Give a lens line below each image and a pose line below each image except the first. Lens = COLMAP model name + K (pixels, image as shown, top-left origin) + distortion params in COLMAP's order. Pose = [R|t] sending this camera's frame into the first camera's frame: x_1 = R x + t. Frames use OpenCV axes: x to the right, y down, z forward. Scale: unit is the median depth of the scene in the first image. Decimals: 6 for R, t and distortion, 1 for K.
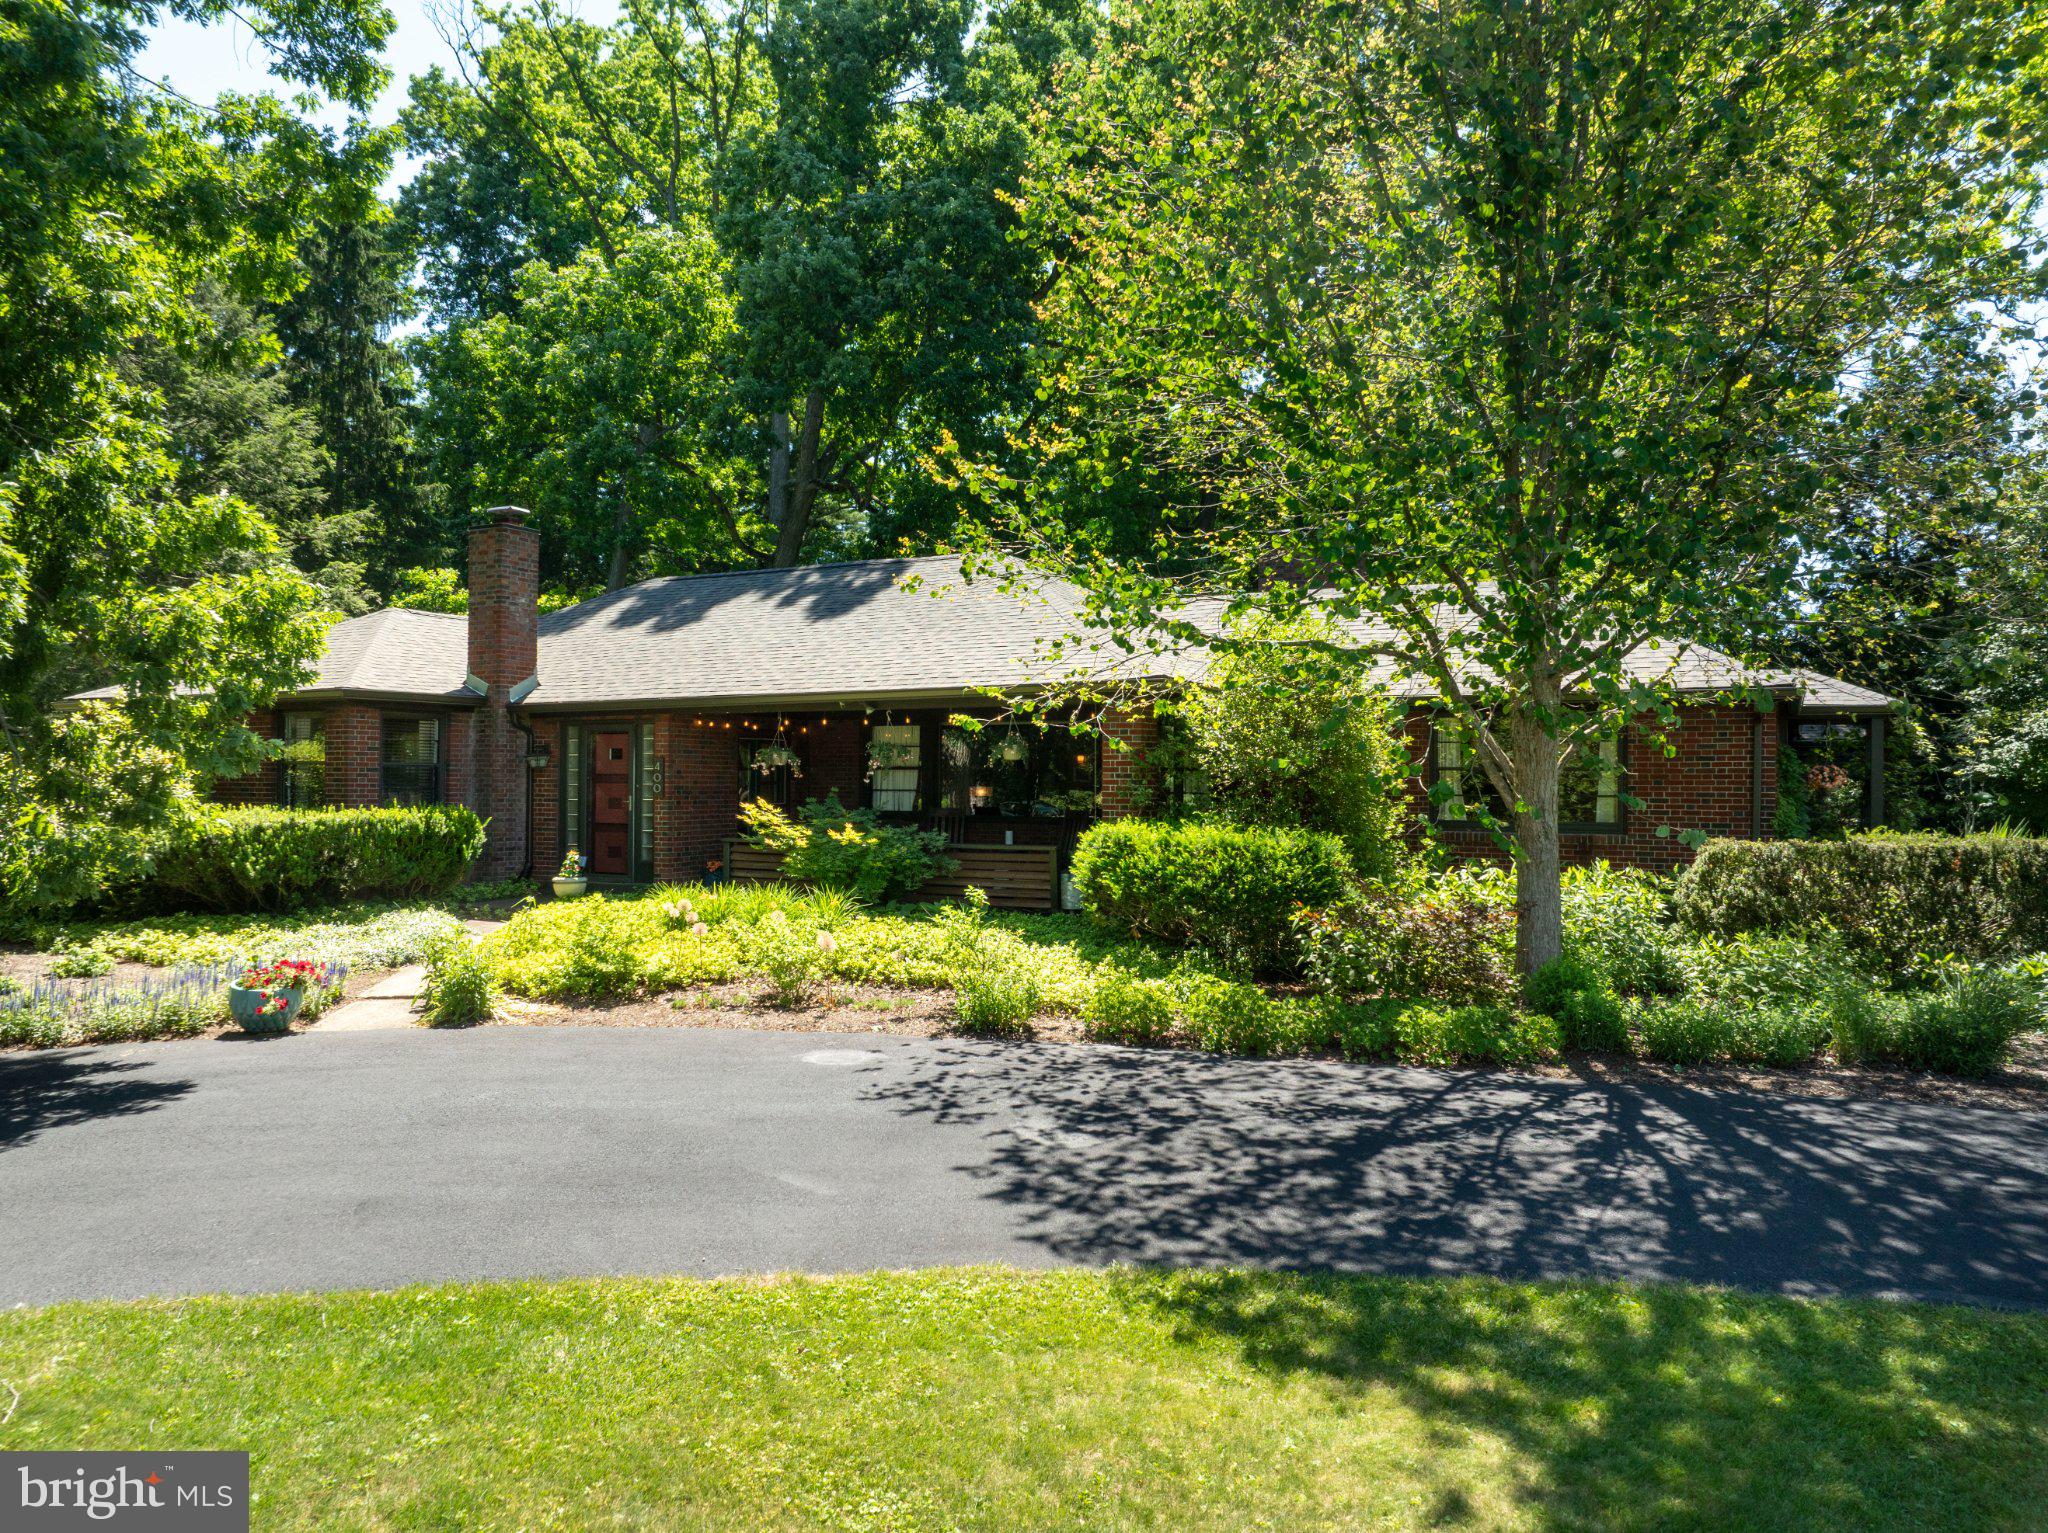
lens RADIAL K [[1455.6, 0, 1024.0], [0, 1455.6, 766.5], [0, 0, 1]] dist [-0.006669, -0.002605]
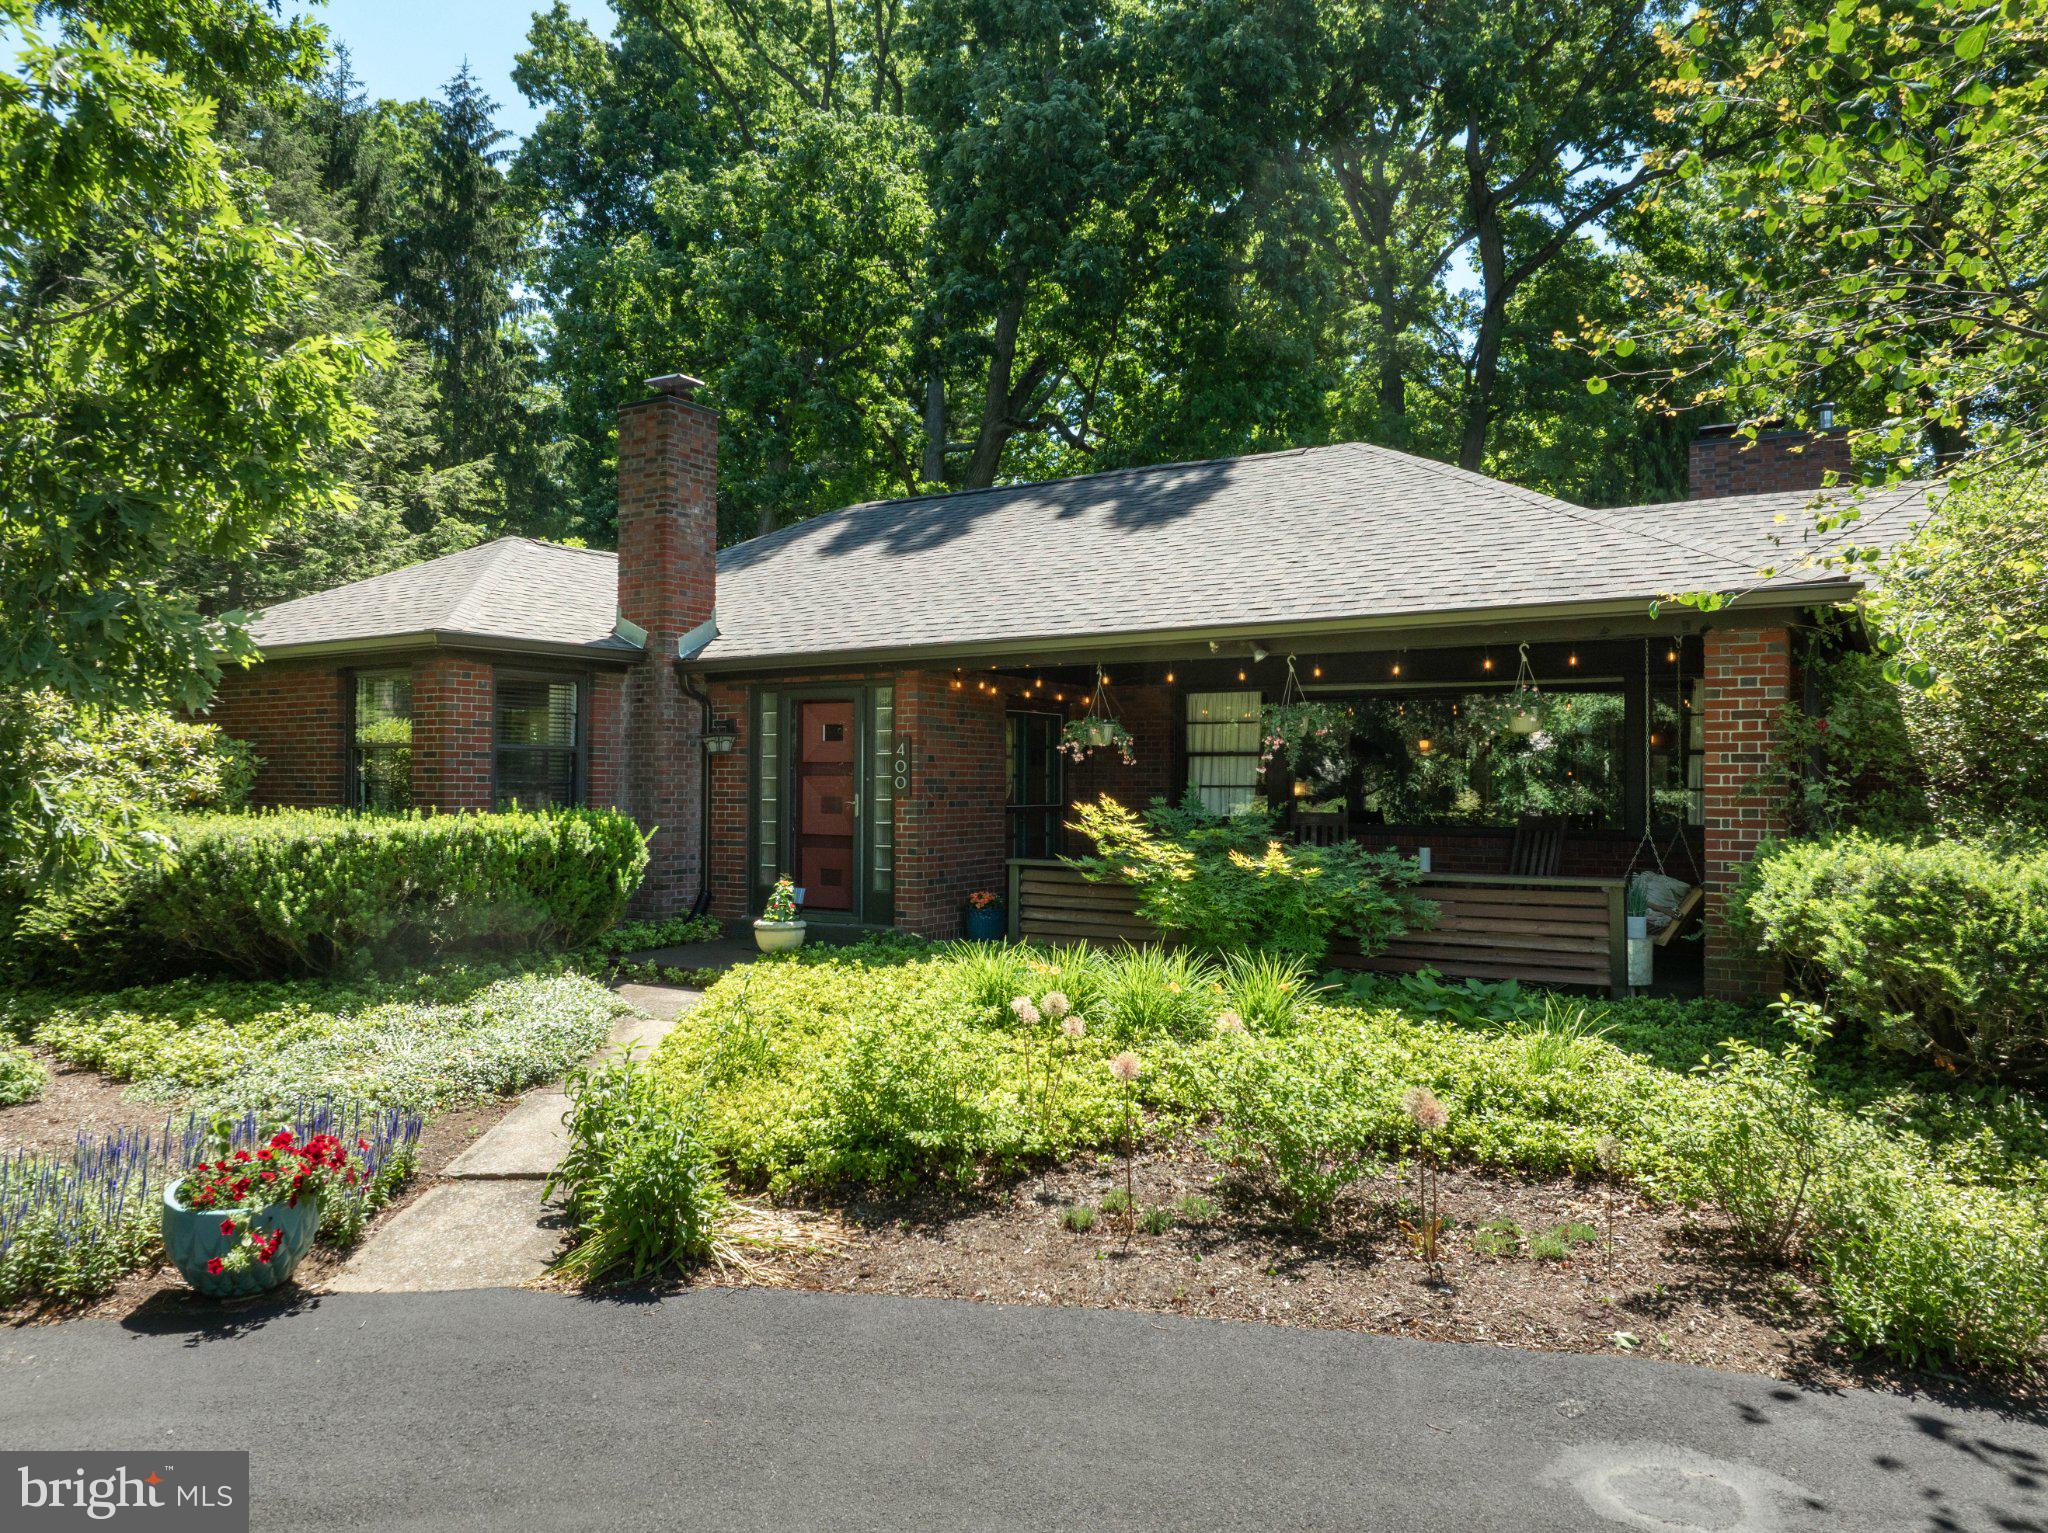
lens RADIAL K [[1412.1, 0, 1024.0], [0, 1412.1, 766.5], [0, 0, 1]] dist [0.000441, -0.001105]
pose [[0.997851, -0.001713, -0.065507, -0.170819], [0.001623, 0.999998, -0.001414, 0.009537], [0.065509, 0.001305, 0.997851, 0.401157]]
